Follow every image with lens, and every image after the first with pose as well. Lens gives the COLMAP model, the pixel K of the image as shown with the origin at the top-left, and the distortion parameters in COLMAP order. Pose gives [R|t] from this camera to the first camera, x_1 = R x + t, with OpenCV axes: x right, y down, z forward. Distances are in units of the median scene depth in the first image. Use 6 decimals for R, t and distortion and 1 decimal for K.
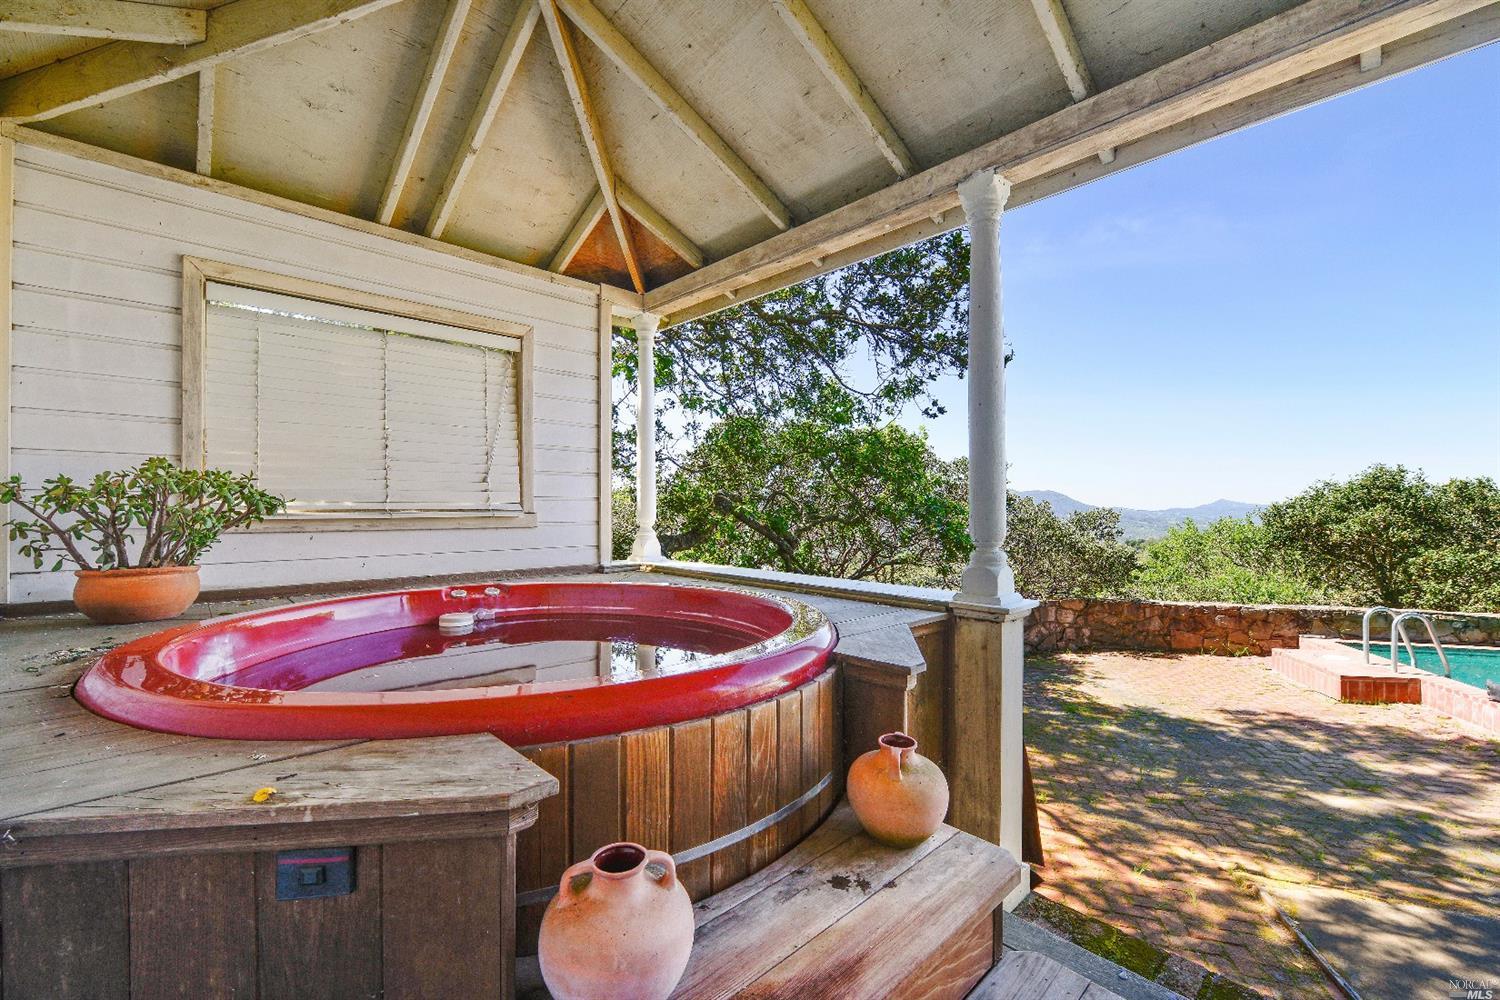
lens RADIAL K [[628.7, 0, 752.1], [0, 628.7, 504.8], [0, 0, 1]] dist [-0.003576, -0.000505]
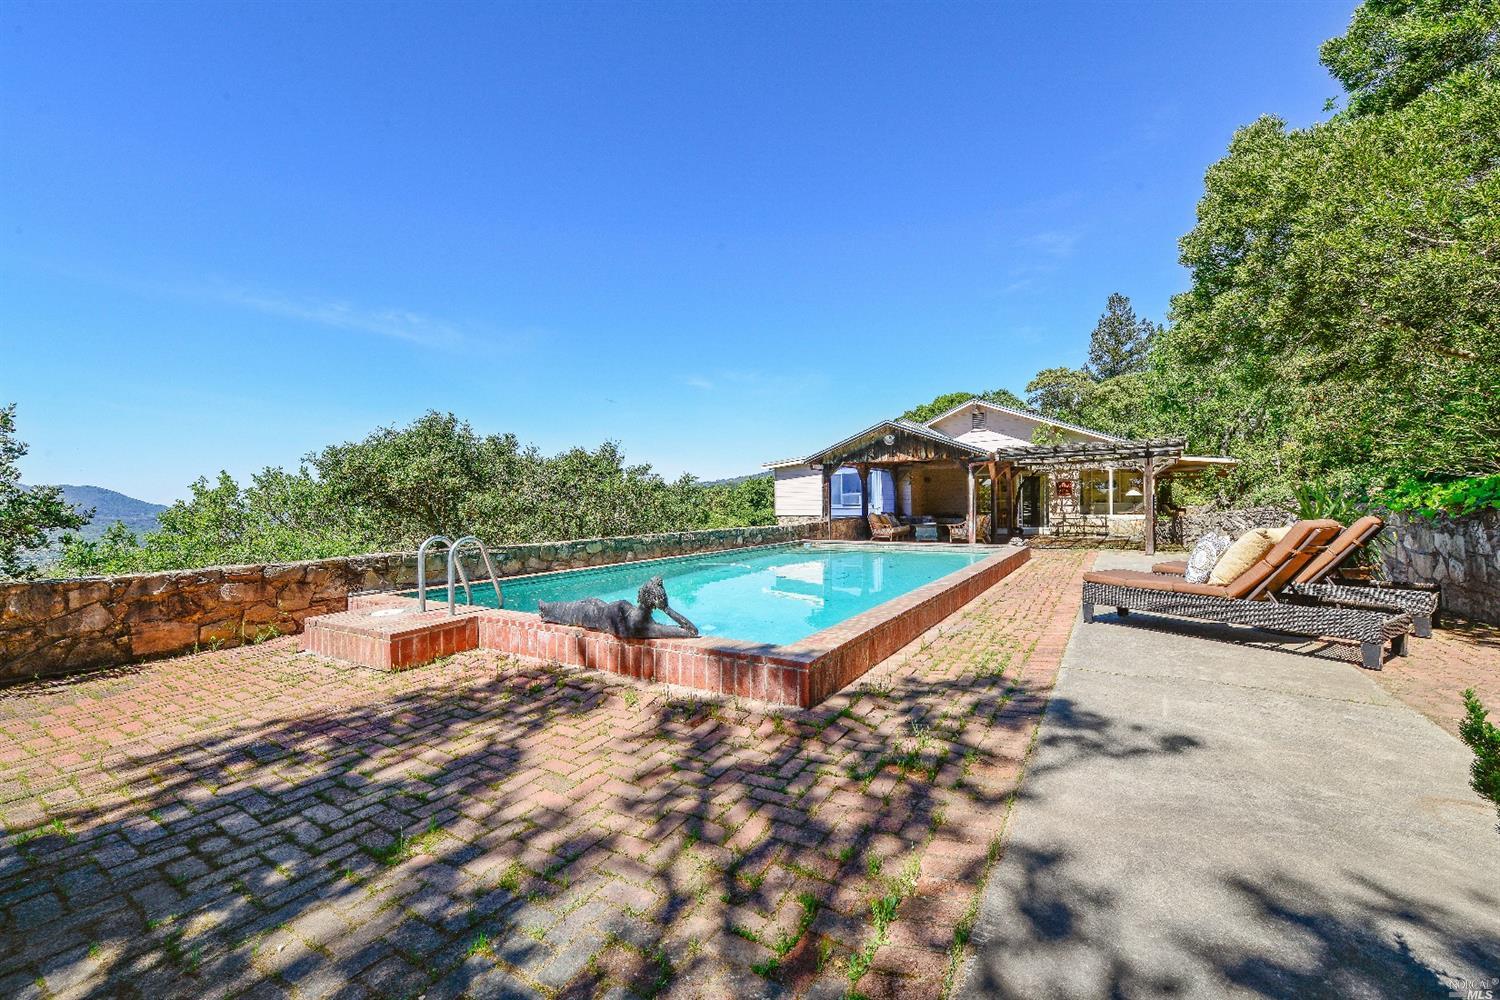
lens RADIAL K [[590.6, 0, 751.3], [0, 590.6, 505.8], [0, 0, 1]] dist [0.003873, -0.000305]
pose [[0.291321, -0.014508, 0.956515, 0.342367], [0.013088, 0.999852, 0.011179, 0.101069], [-0.956536, 0.009263, 0.291468, 0.337475]]
